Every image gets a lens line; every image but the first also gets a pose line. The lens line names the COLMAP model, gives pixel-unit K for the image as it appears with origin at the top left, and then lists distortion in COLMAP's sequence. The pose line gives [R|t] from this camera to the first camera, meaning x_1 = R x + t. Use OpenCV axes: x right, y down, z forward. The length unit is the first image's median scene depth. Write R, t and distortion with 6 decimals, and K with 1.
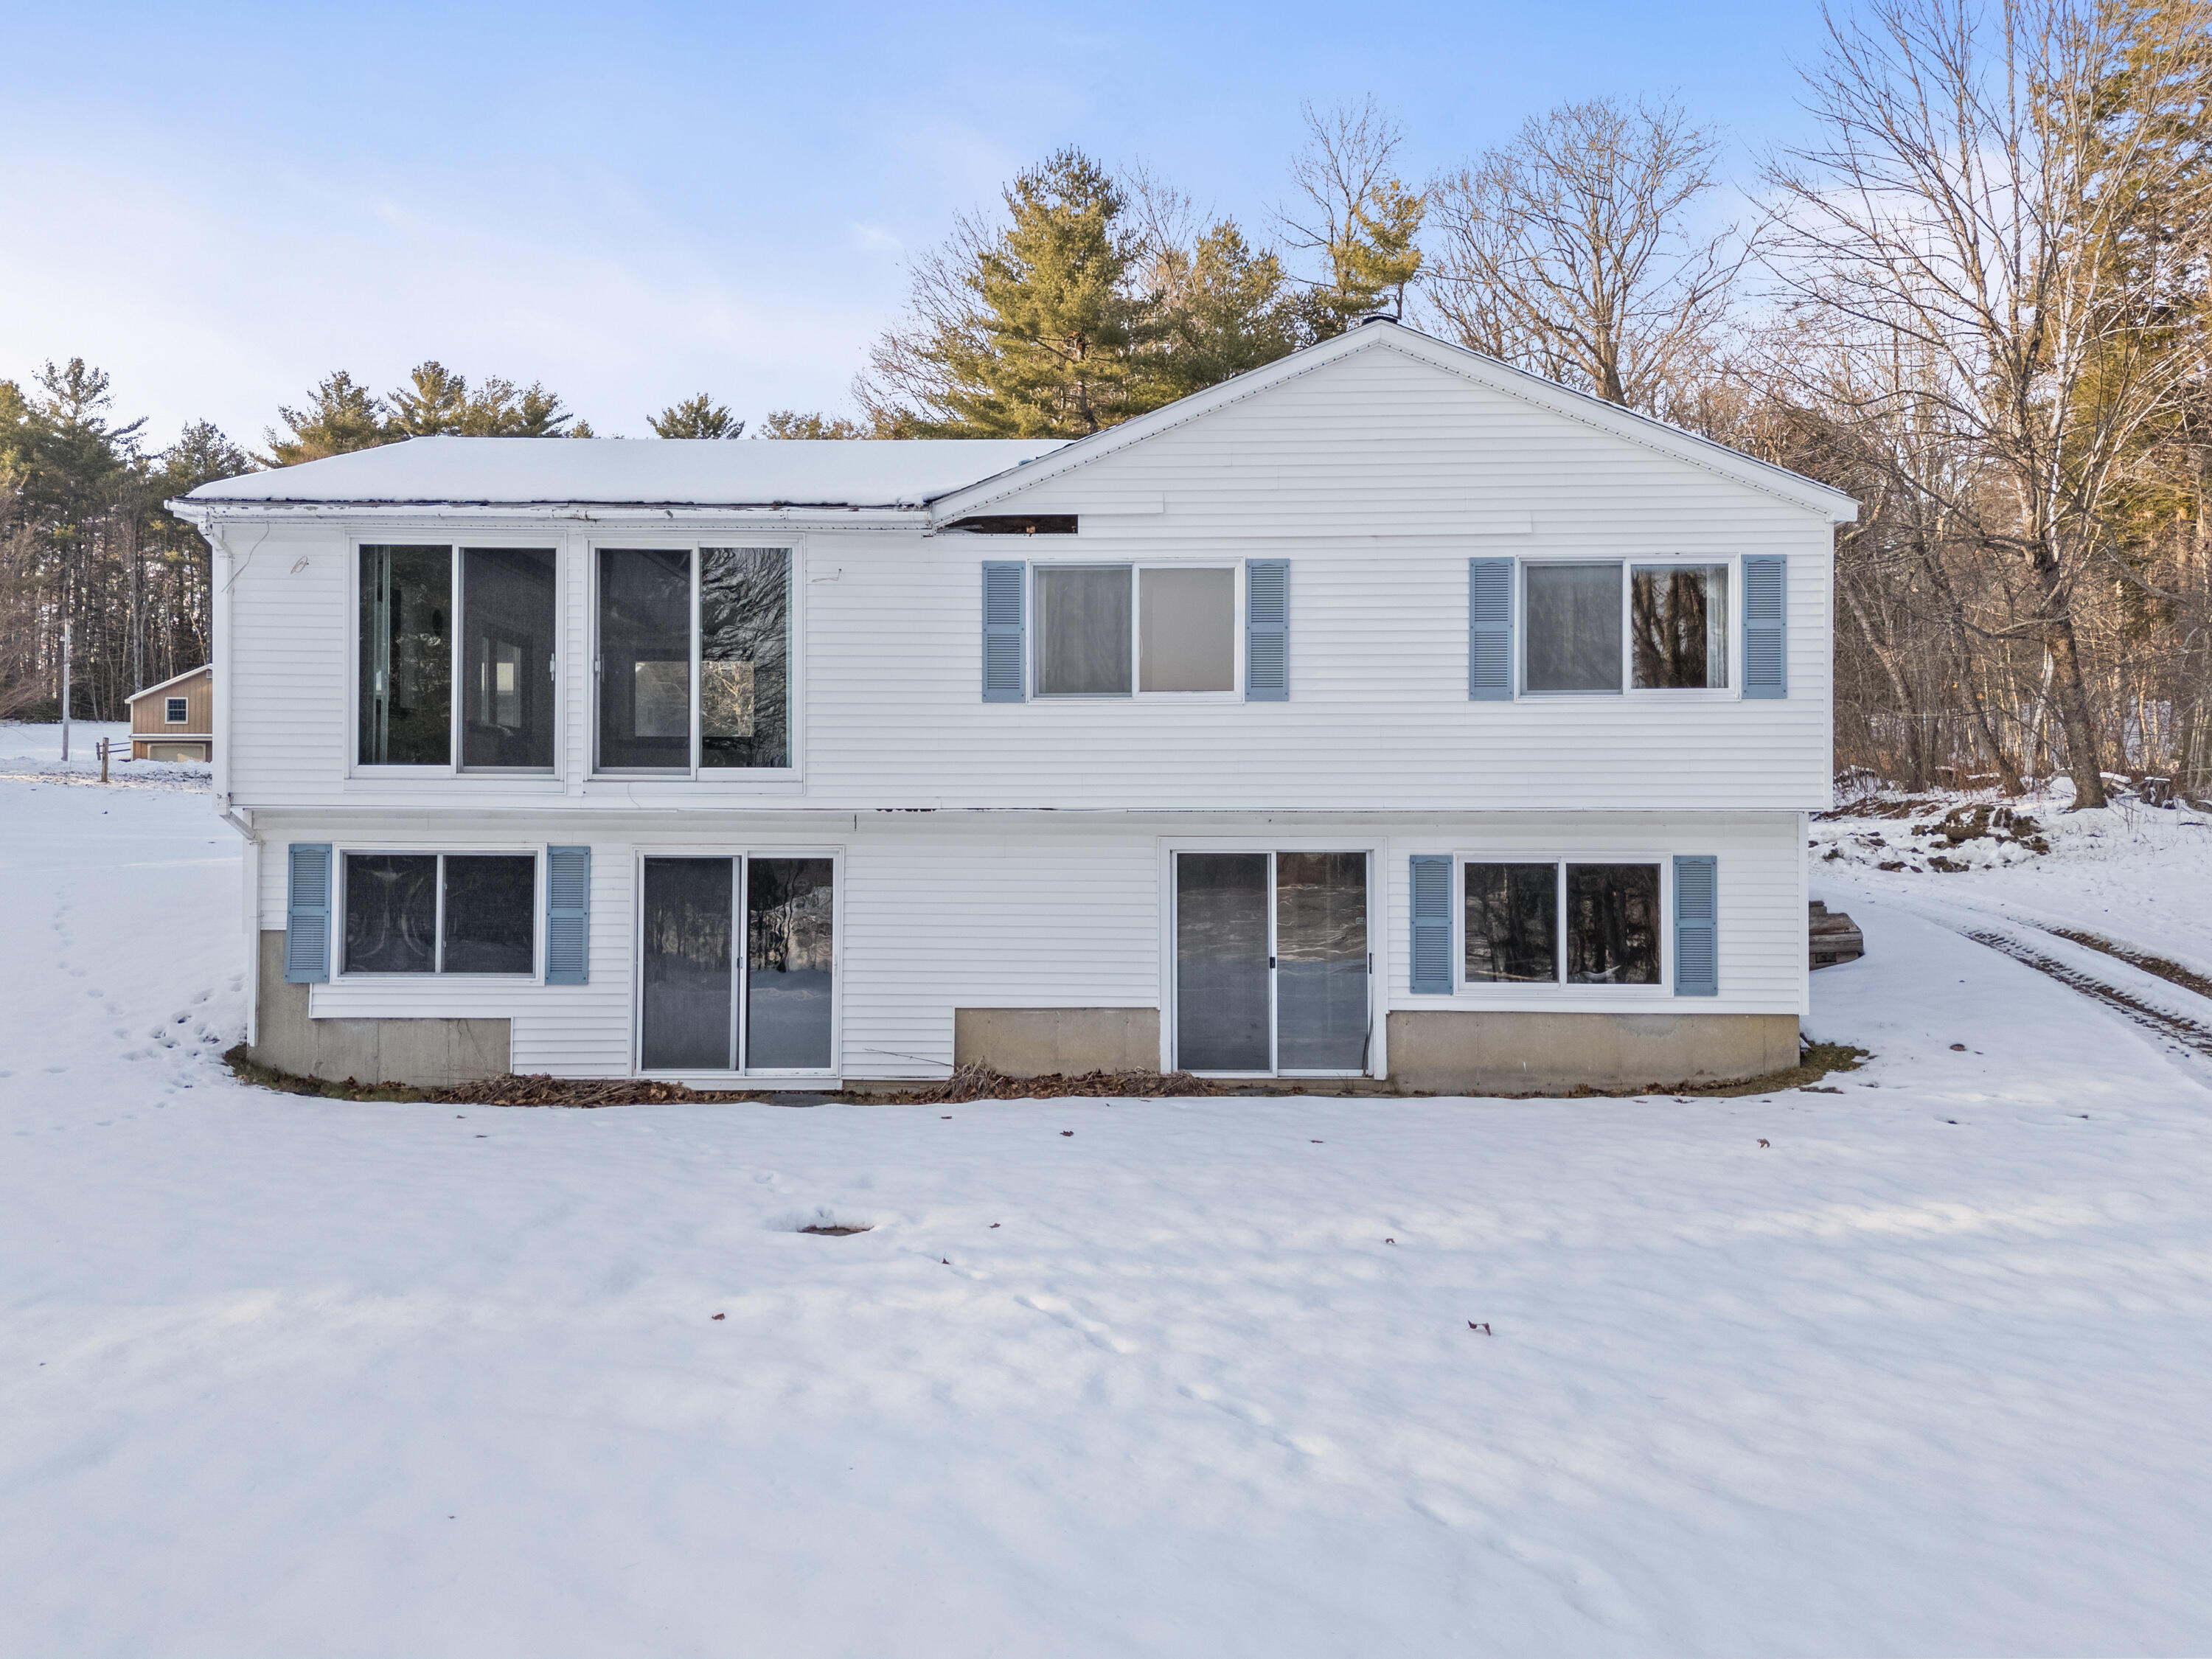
lens RADIAL K [[1637.3, 0, 1101.1], [0, 1637.3, 812.1], [0, 0, 1]] dist [0.054011, -0.014667]
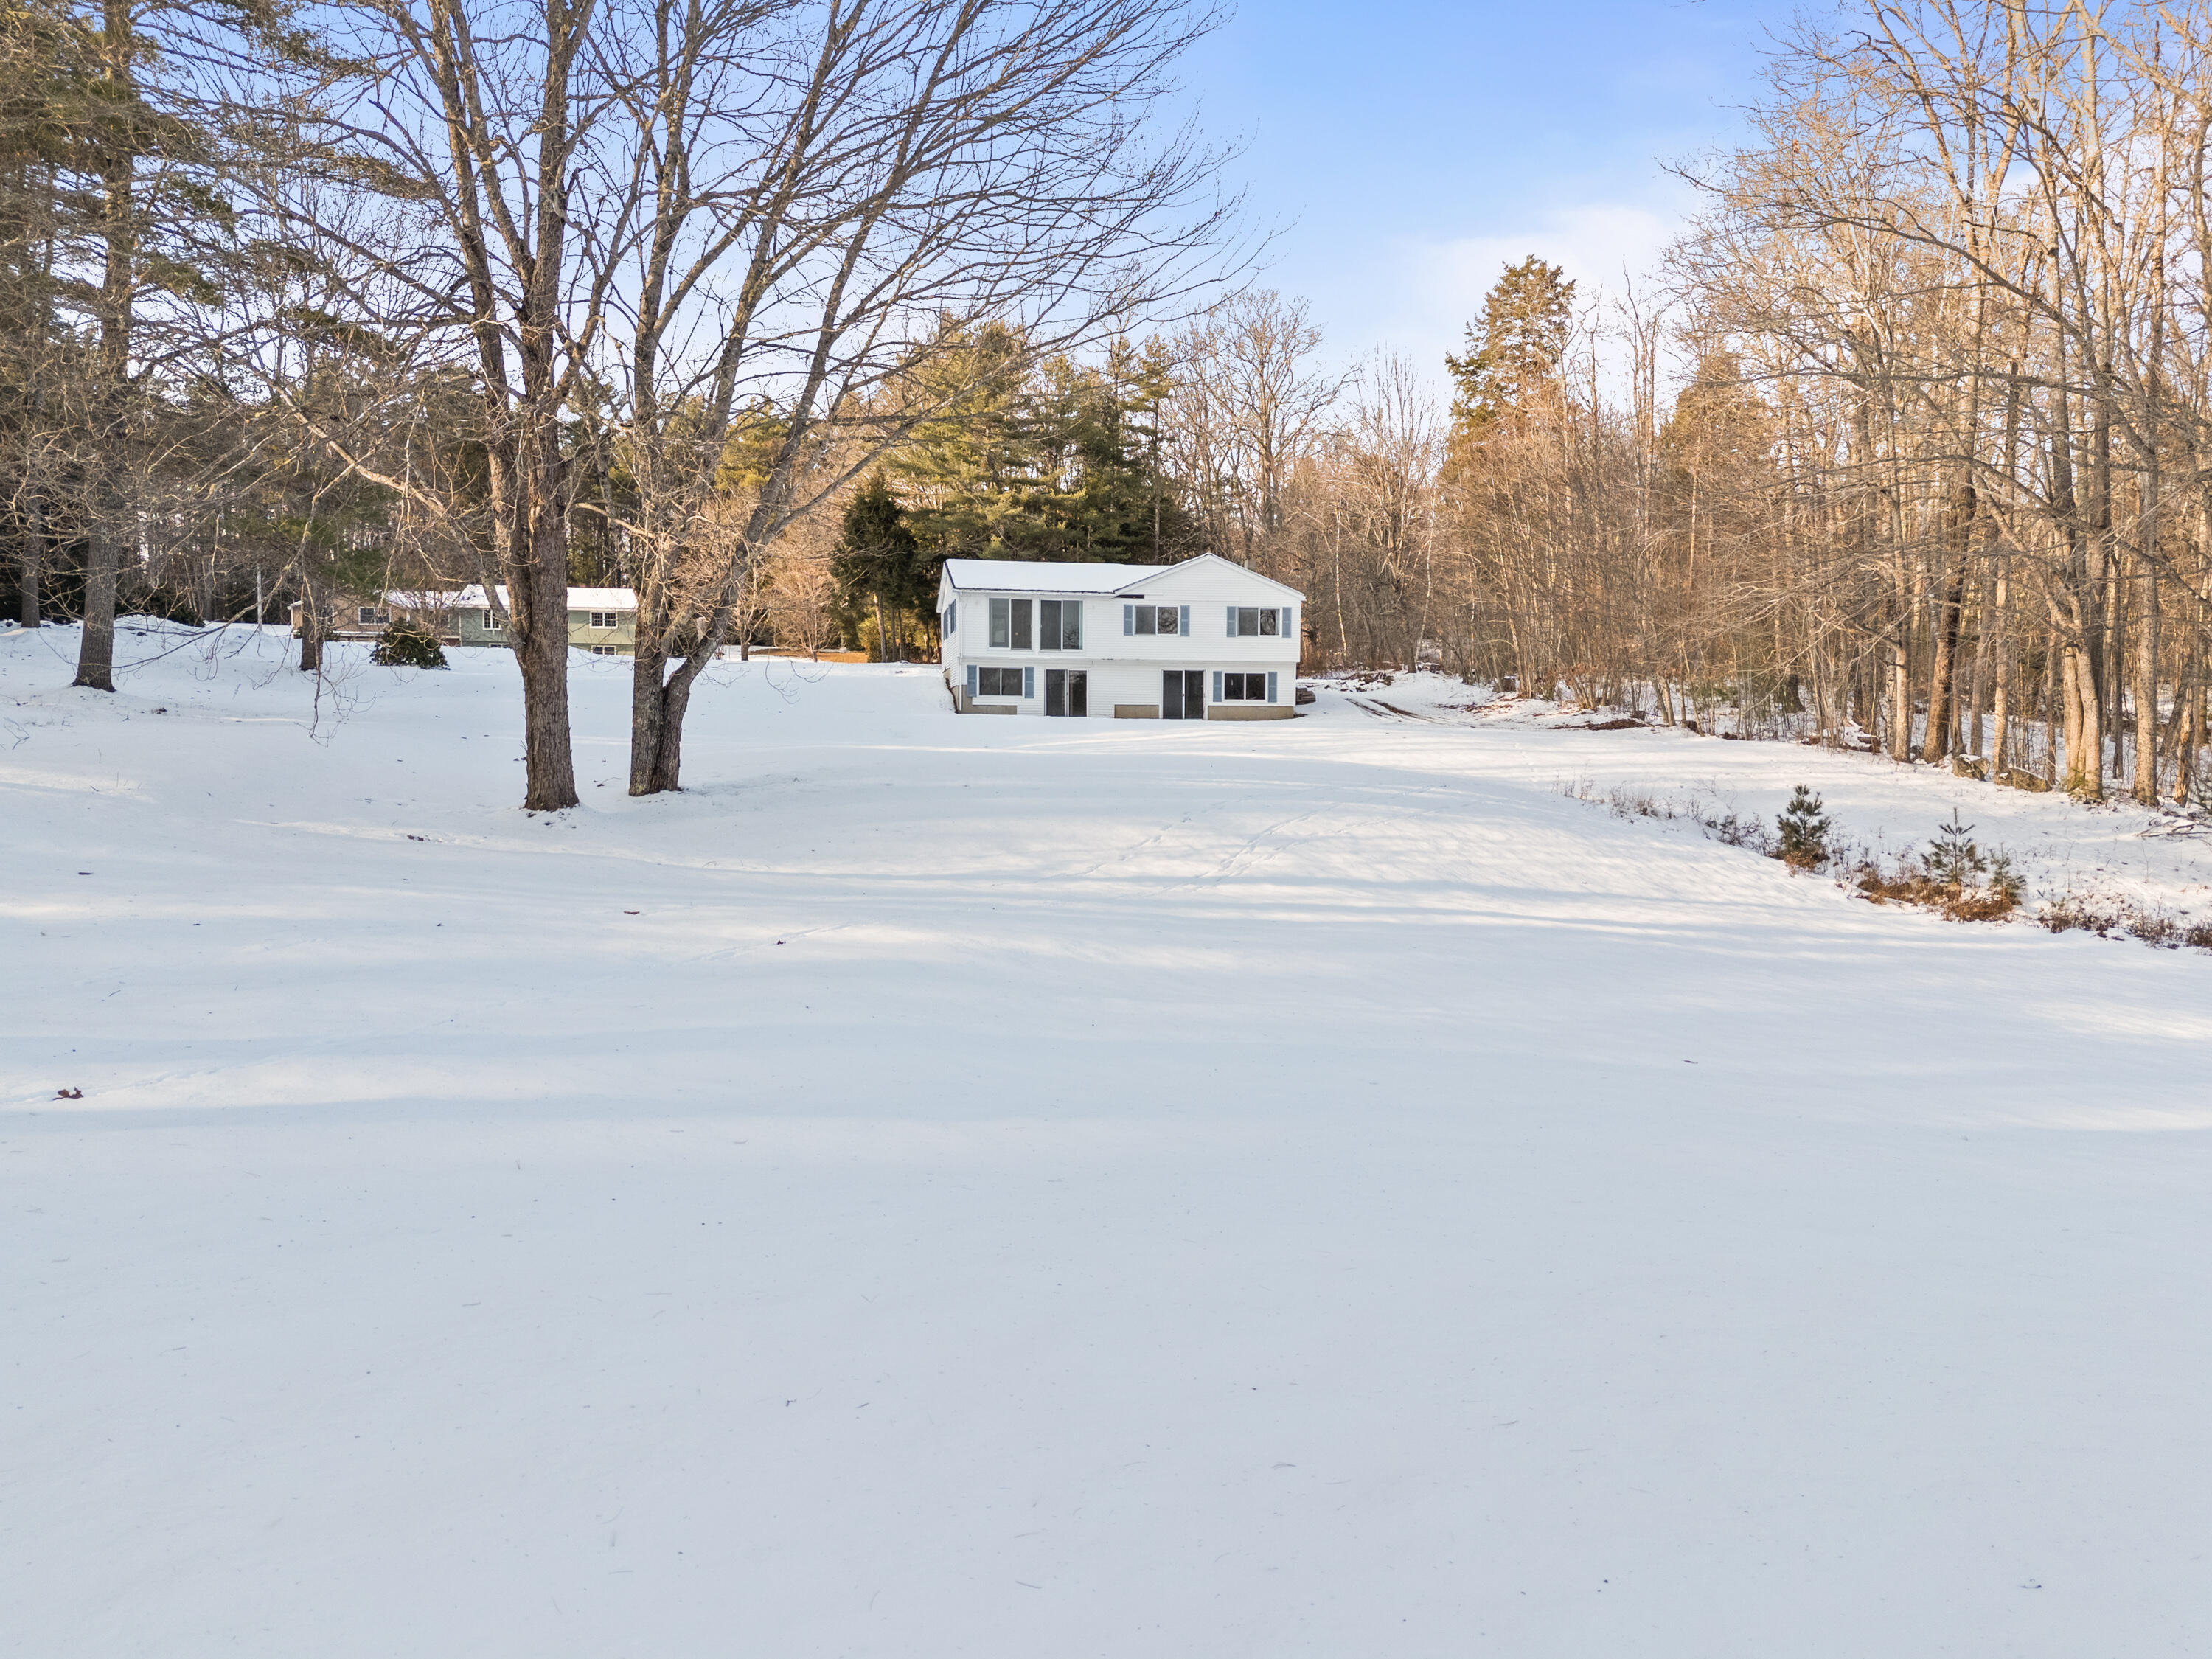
lens RADIAL K [[1637.3, 0, 1106.2], [0, 1637.3, 851.5], [0, 0, 1]] dist [0.054011, -0.014667]
pose [[0.980610, -0.008471, 0.195787, -0.995350], [-0.006379, 0.997156, 0.075090, 0.185104], [-0.195867, -0.074883, 0.977767, -3.419294]]
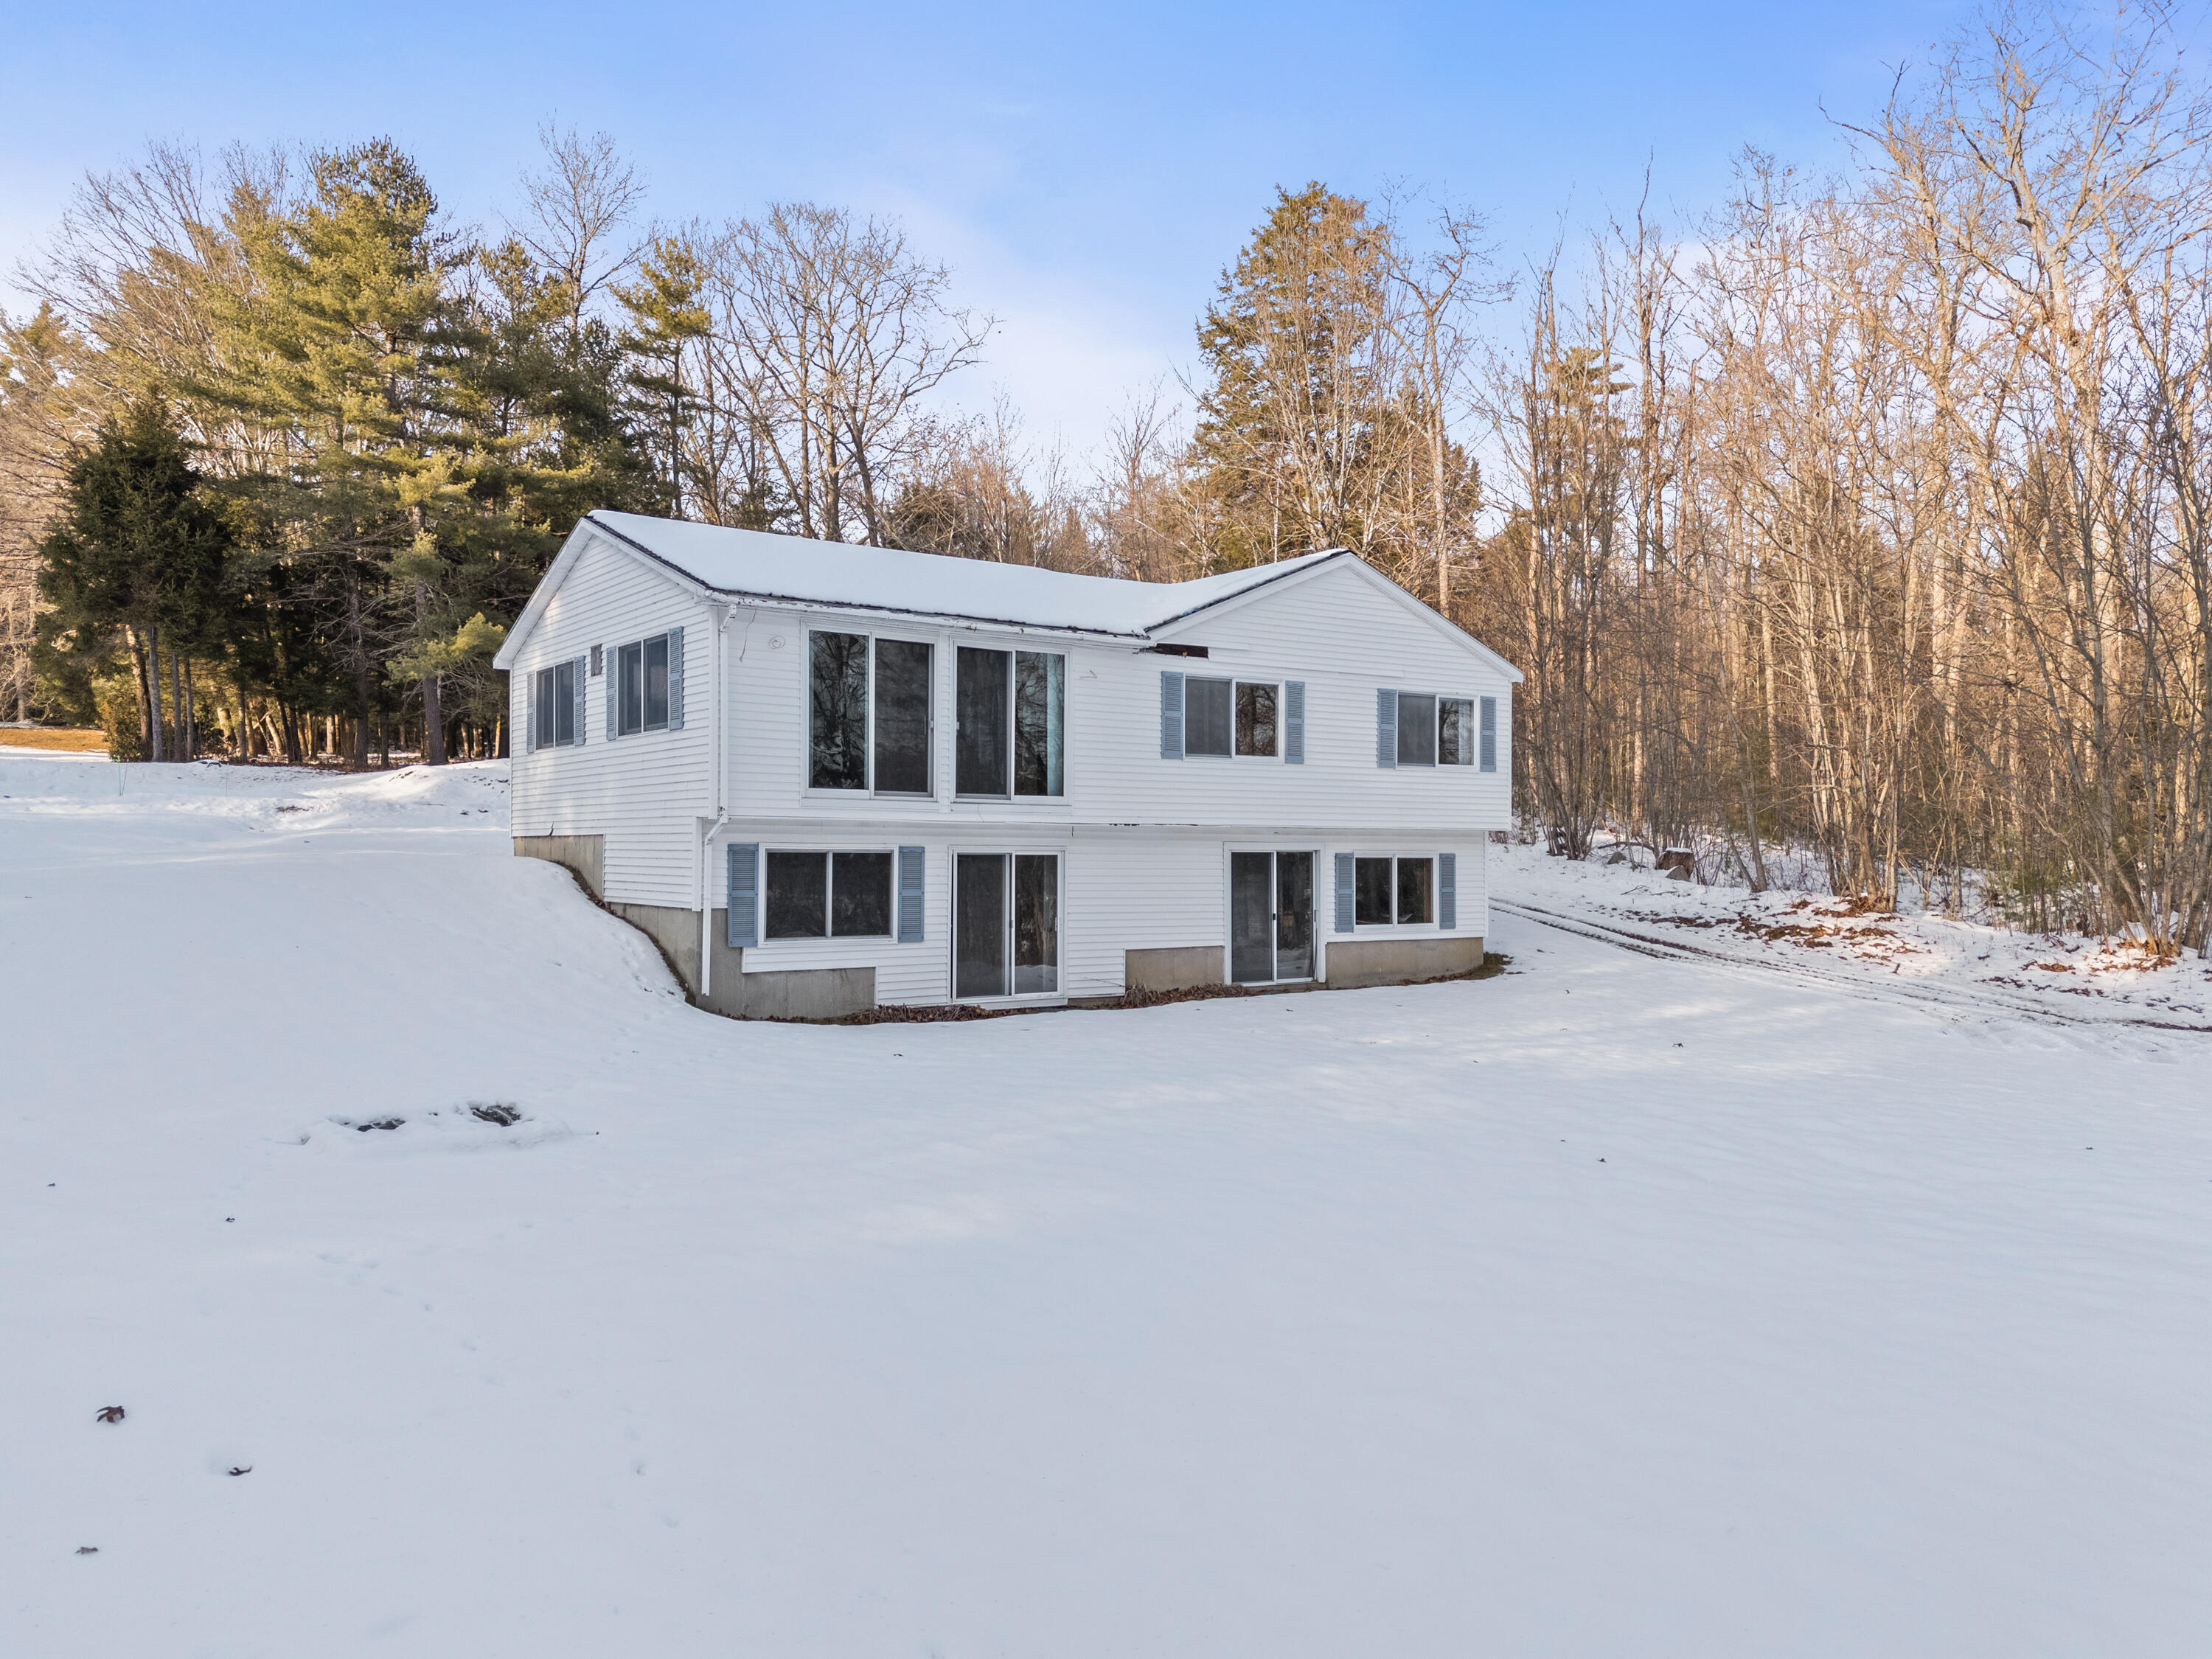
lens RADIAL K [[1637.3, 0, 1110.8], [0, 1637.3, 819.4], [0, 0, 1]] dist [0.054011, -0.014667]
pose [[0.803588, 0.012731, 0.595050, -1.044876], [-0.015974, 0.999872, 0.000181, -0.006395], [-0.594971, -0.009651, 0.803689, -0.261830]]
